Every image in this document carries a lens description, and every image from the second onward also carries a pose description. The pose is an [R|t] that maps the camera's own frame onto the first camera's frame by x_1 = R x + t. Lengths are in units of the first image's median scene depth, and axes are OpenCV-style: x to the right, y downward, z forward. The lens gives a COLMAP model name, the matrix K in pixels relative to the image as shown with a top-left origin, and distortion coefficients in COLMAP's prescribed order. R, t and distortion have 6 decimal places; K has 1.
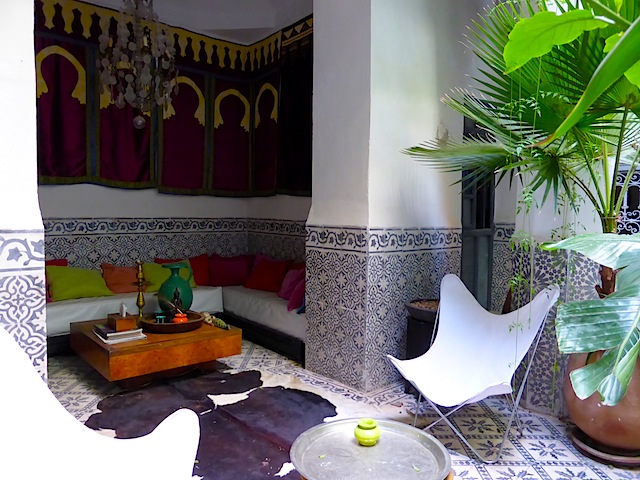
lens RADIAL K [[462.9, 0, 324.4], [0, 462.9, 240.7], [0, 0, 1]] dist [-0.004253, 0.000653]
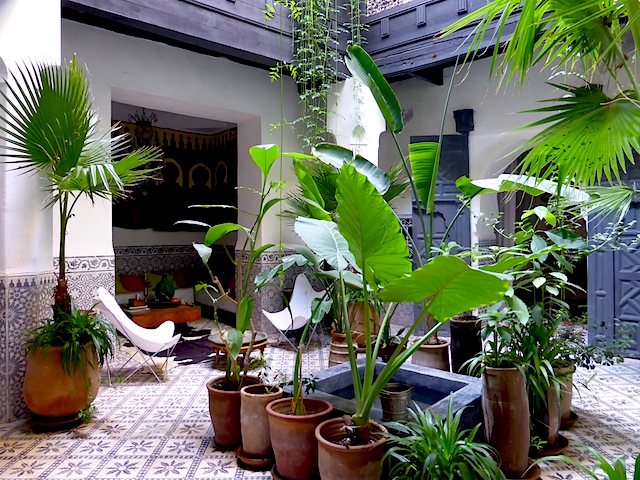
lens RADIAL K [[462.9, 0, 315.5], [0, 462.9, 238.8], [0, 0, 1]] dist [-0.004253, 0.000653]
pose [[0.999856, -0.015640, 0.006595, 0.197870], [0.015909, 0.998958, -0.042787, 0.004996], [-0.005919, 0.042886, 0.999062, -0.628381]]
